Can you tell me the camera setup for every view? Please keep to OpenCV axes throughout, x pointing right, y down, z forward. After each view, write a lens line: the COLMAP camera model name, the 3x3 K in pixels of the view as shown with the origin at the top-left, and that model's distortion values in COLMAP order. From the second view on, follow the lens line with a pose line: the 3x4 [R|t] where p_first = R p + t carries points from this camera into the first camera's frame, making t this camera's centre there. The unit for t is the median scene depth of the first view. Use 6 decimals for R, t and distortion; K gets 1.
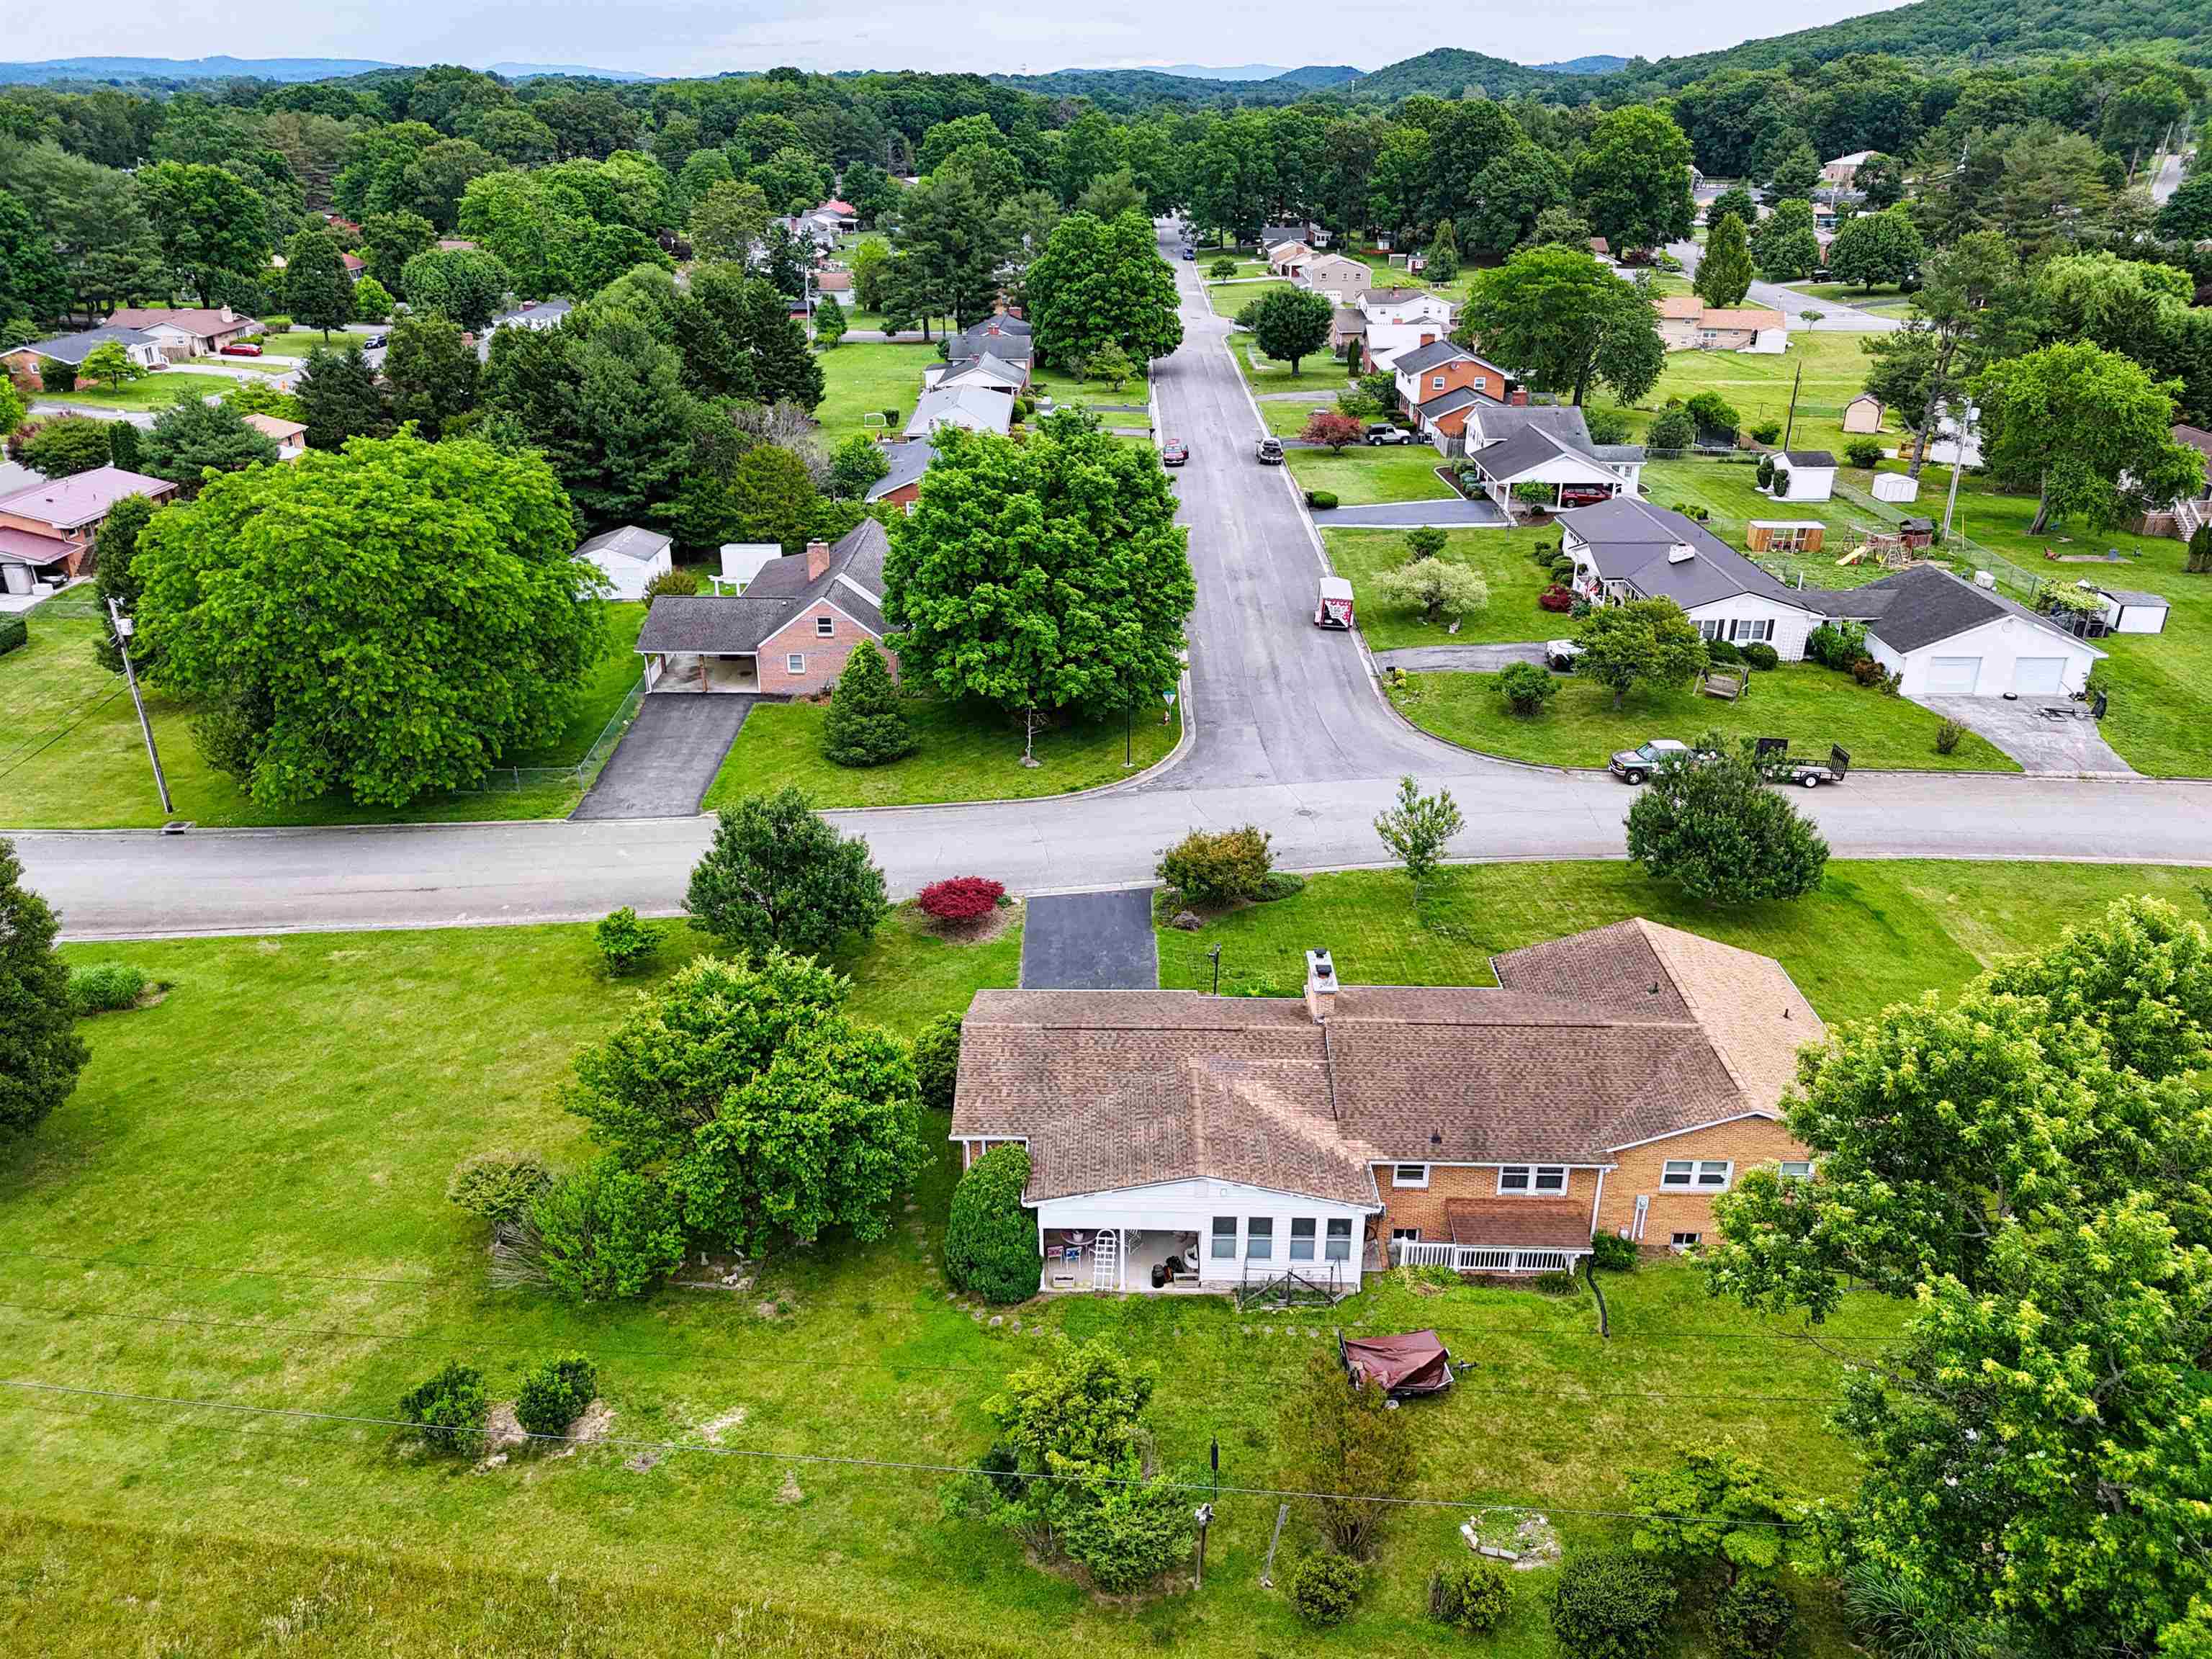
lens RADIAL K [[1631.3, 0, 1108.7], [0, 1631.3, 829.3], [0, 0, 1]] dist [0.063076, -0.053403]
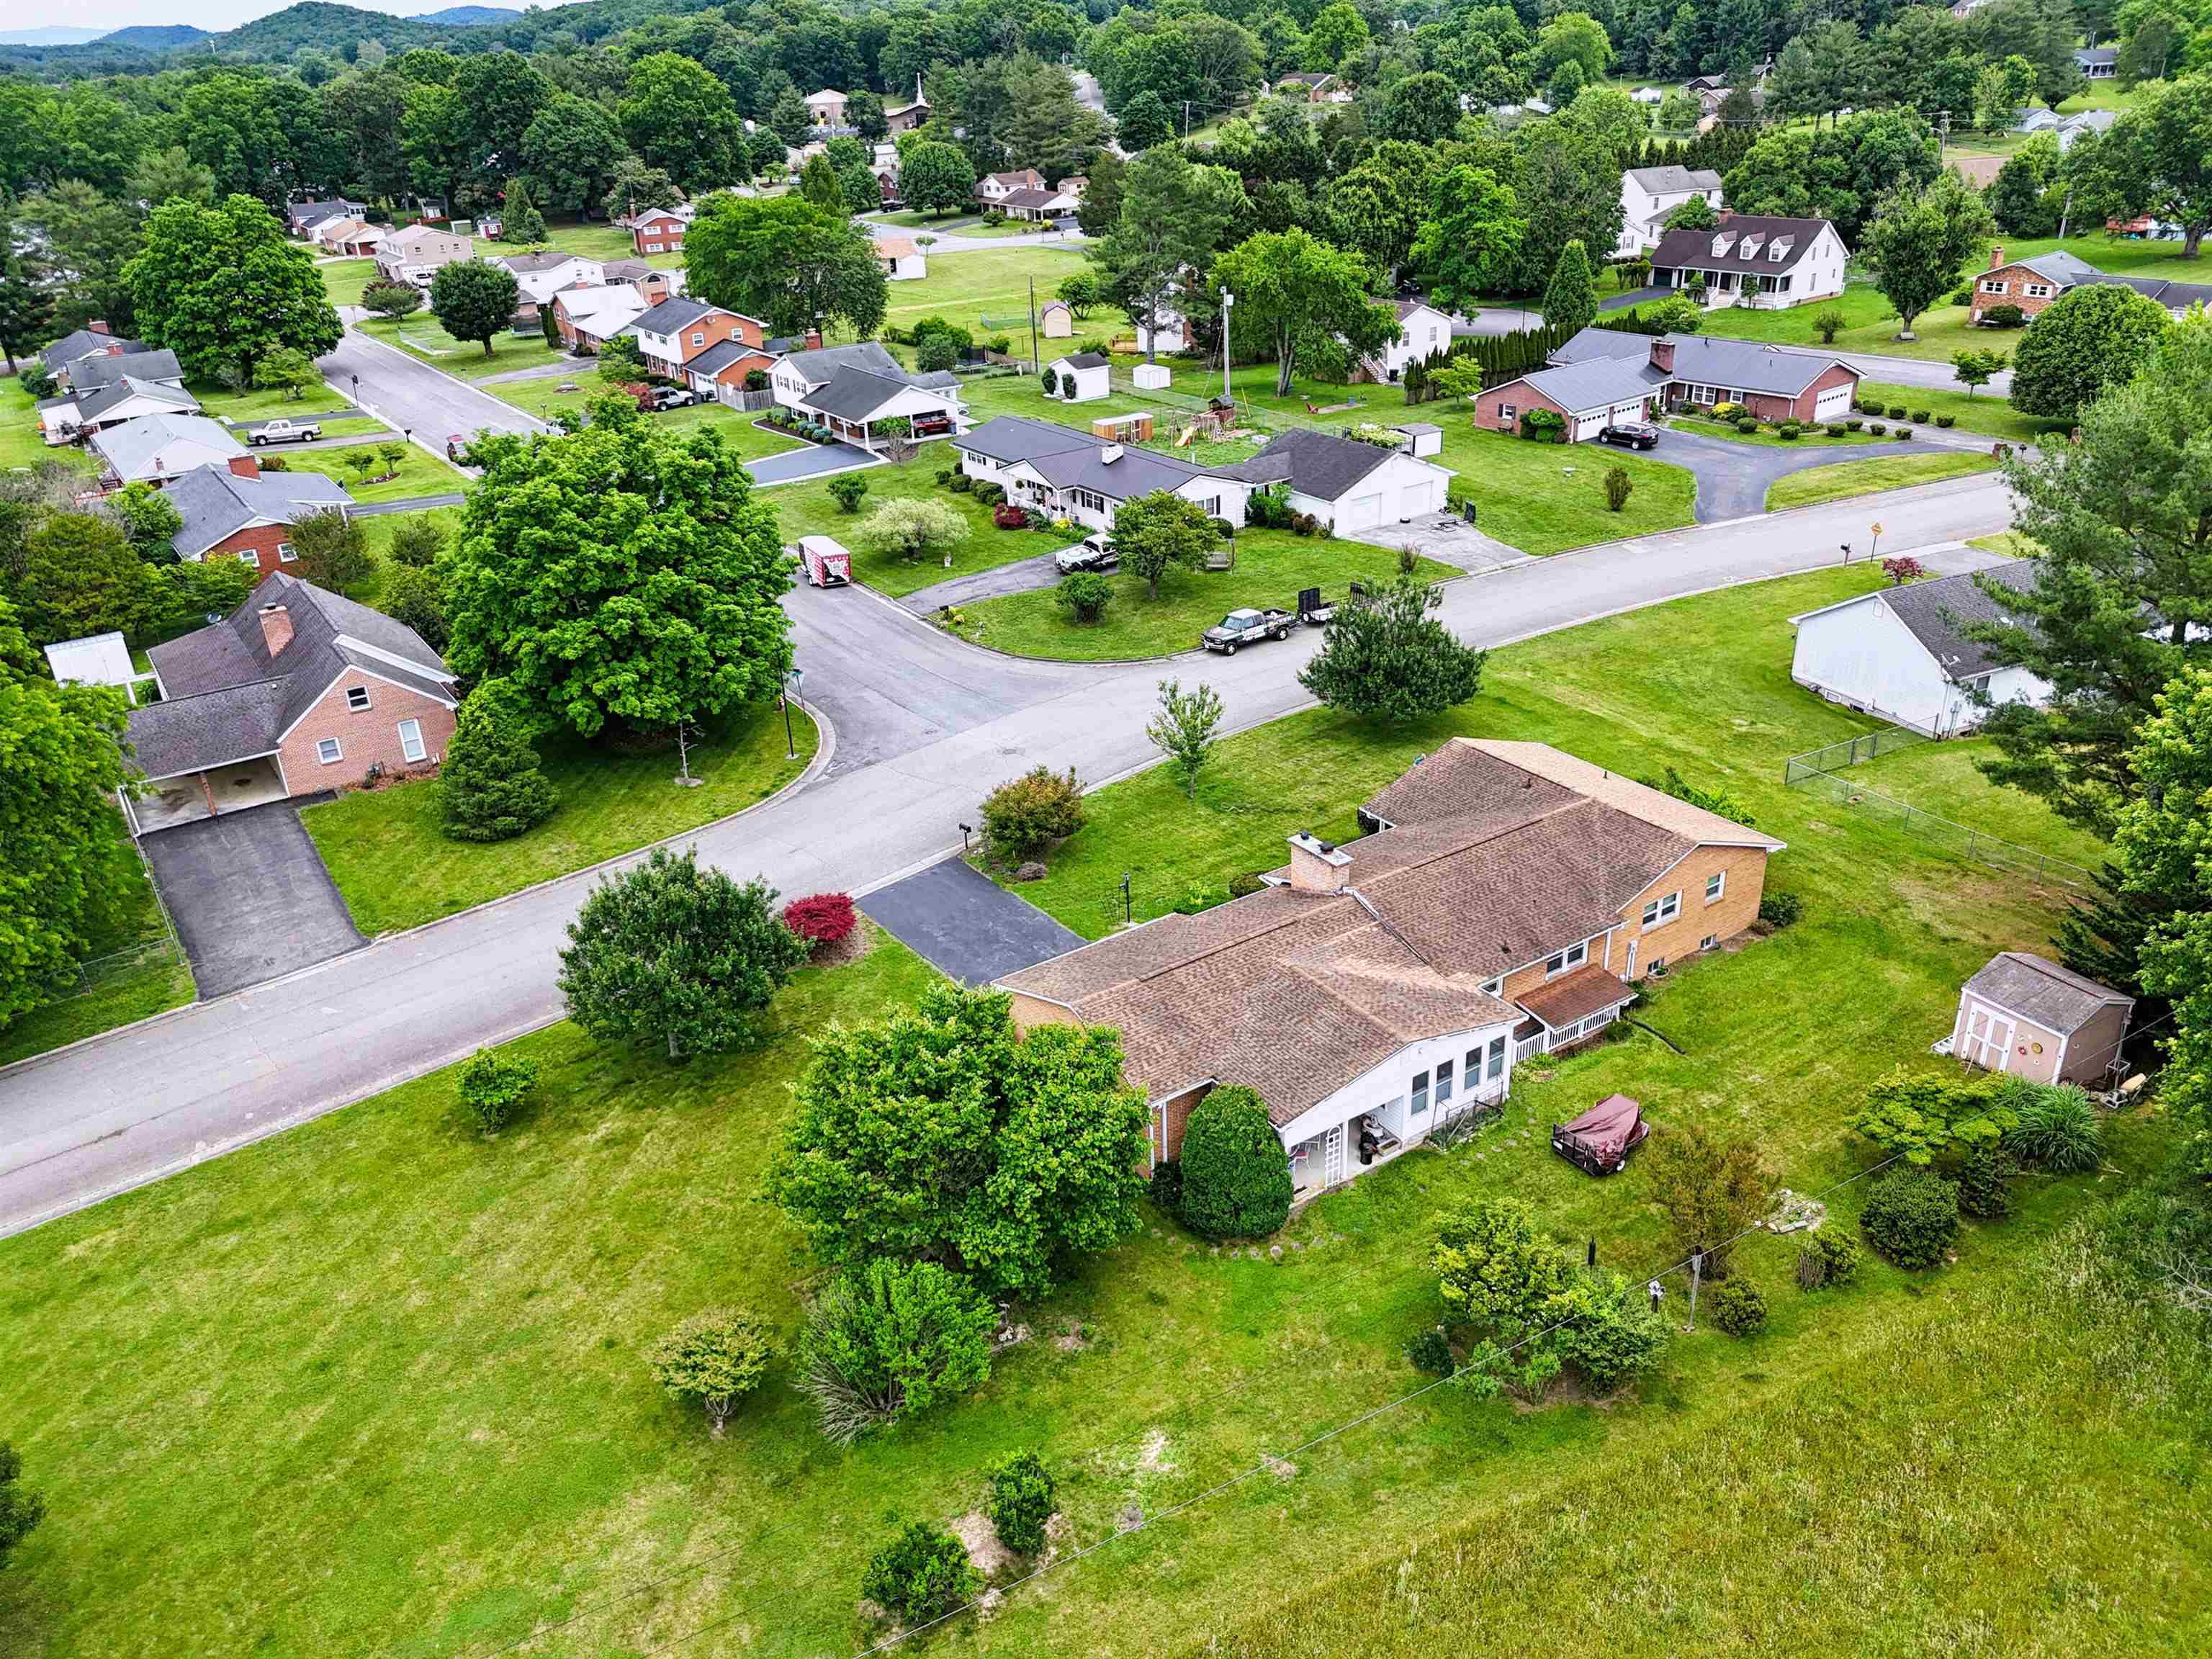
lens RADIAL K [[1631.3, 0, 1108.7], [0, 1631.3, 829.3], [0, 0, 1]] dist [0.063076, -0.053403]
pose [[0.824503, -0.281162, 0.491063, -0.276079], [0.269095, 0.958234, 0.096828, -0.036323], [-0.497778, 0.052308, 0.865726, 0.077348]]
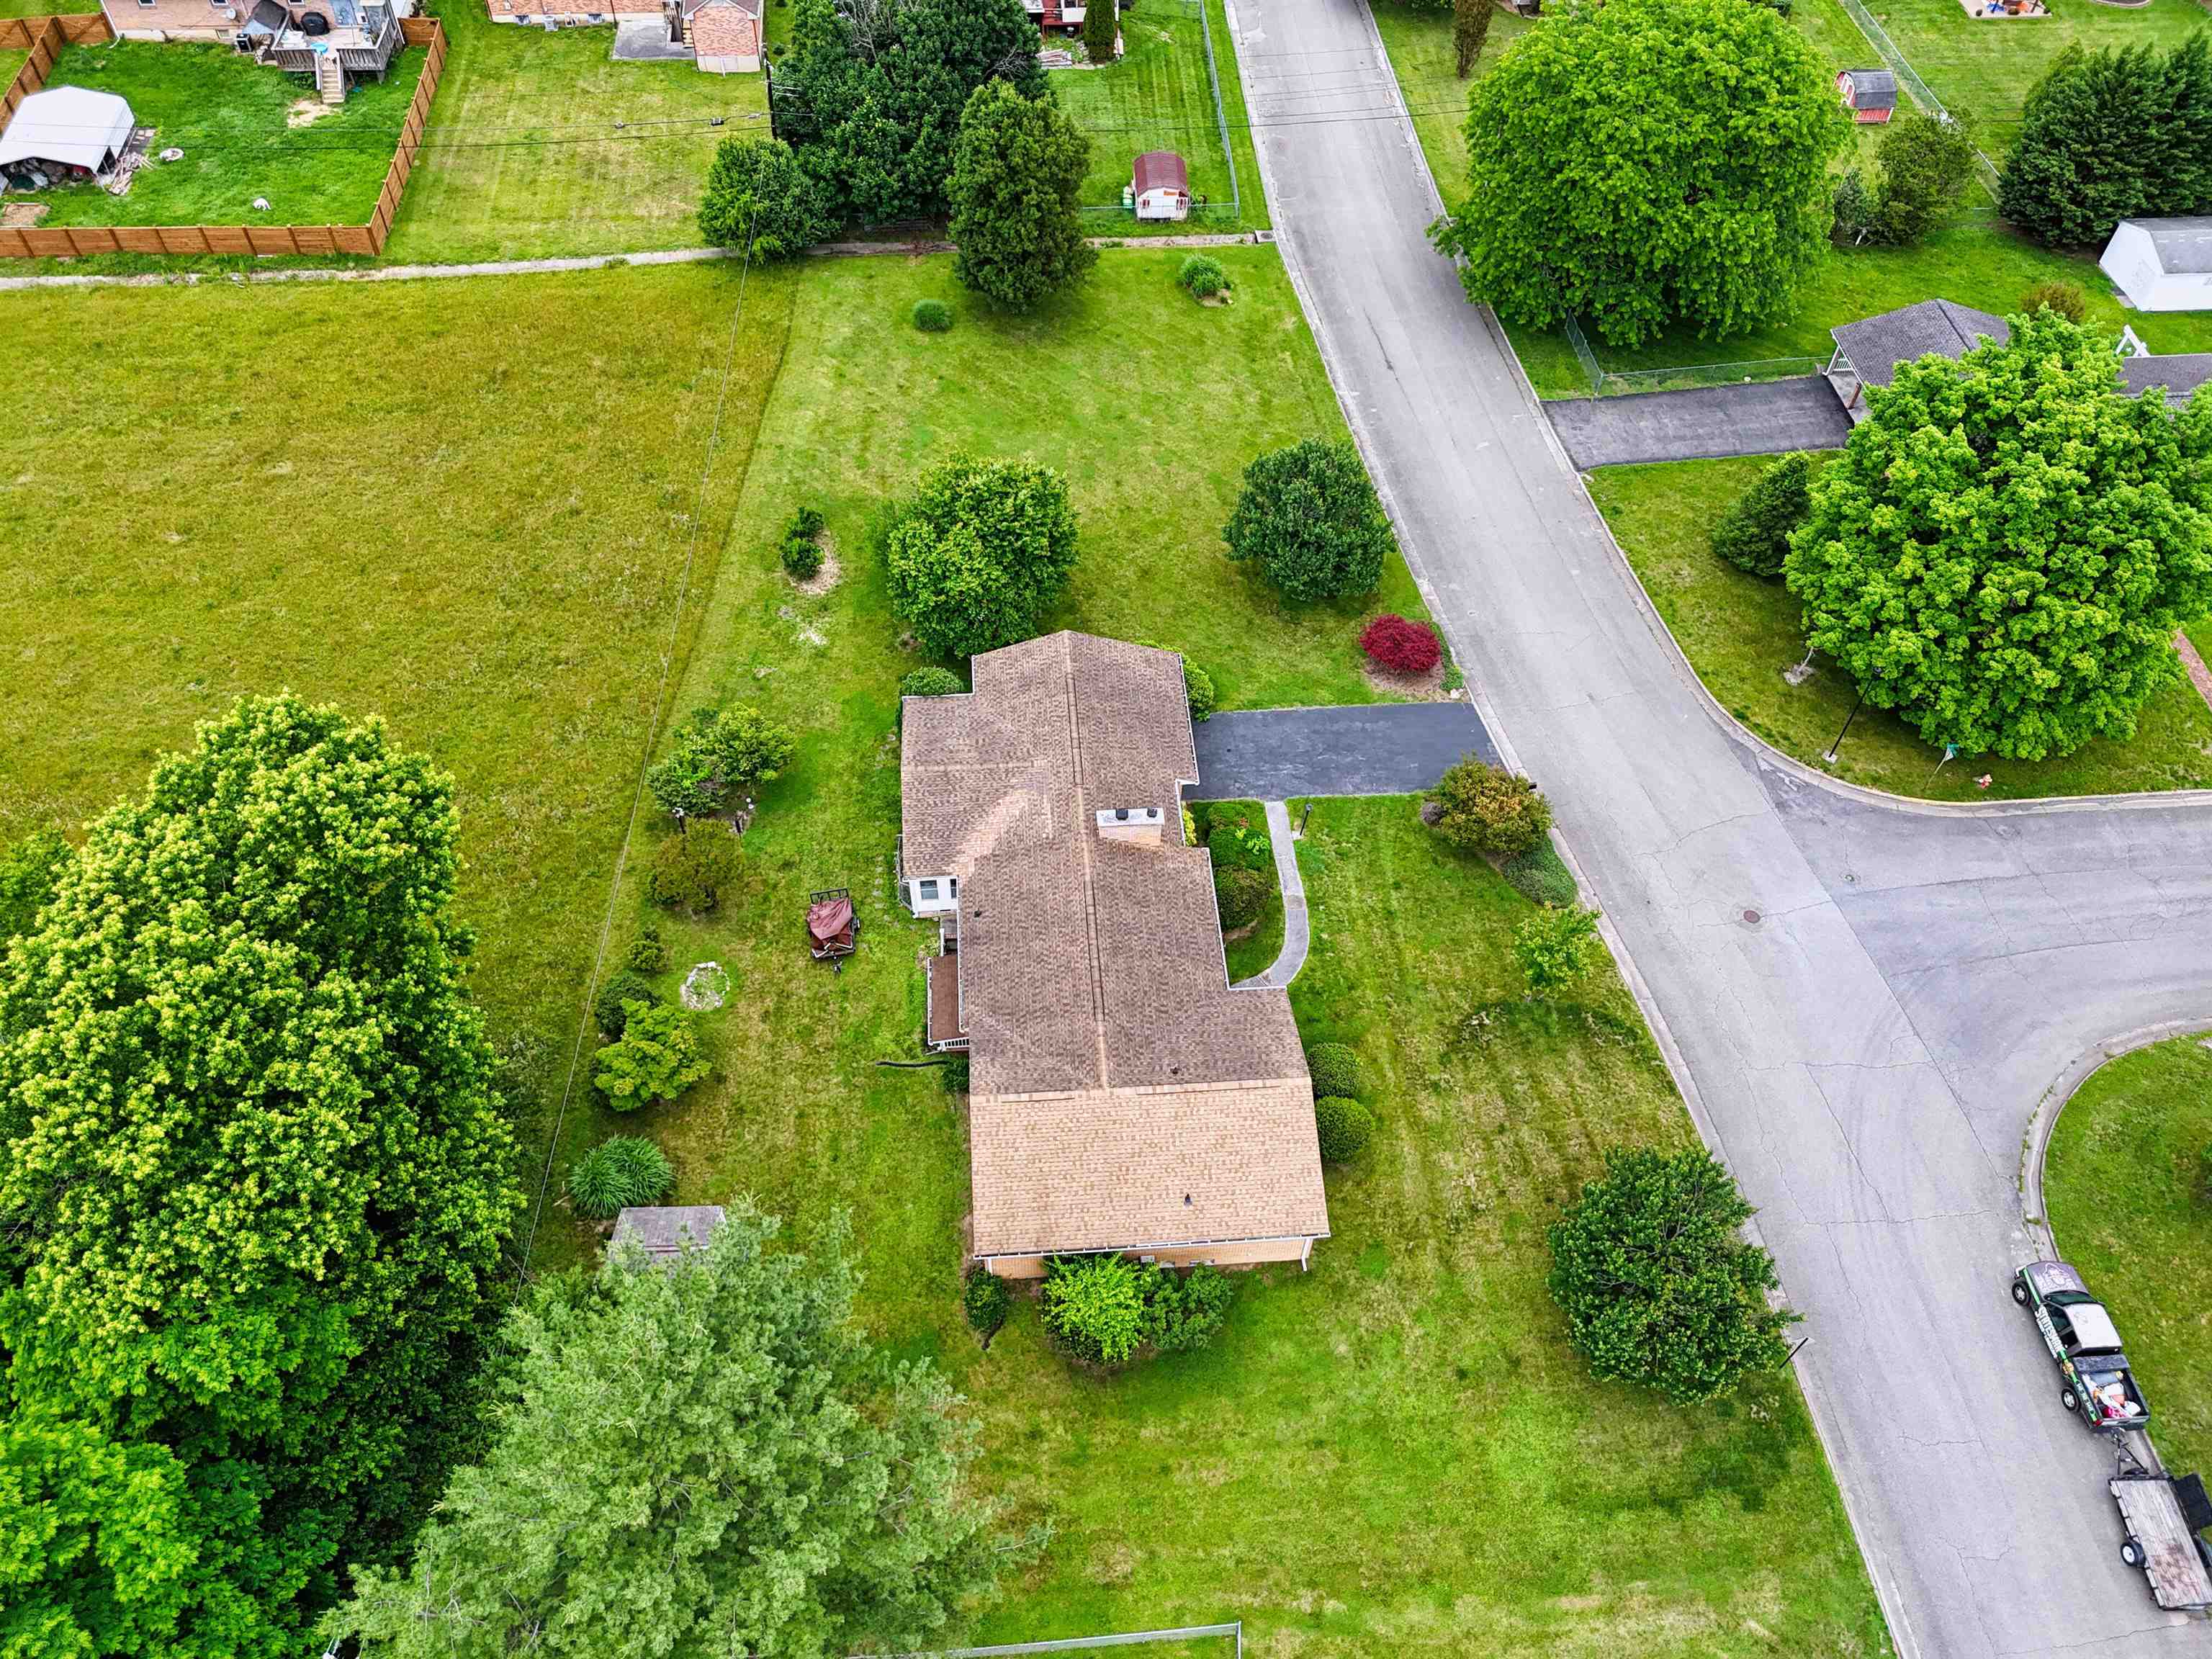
lens RADIAL K [[1631.3, 0, 1108.7], [0, 1631.3, 829.3], [0, 0, 1]] dist [0.063076, -0.053403]
pose [[0.088835, 0.775865, -0.624613, 0.486142], [-0.425742, 0.596499, 0.680392, -0.393601], [0.900473, 0.205482, 0.383308, 0.286275]]
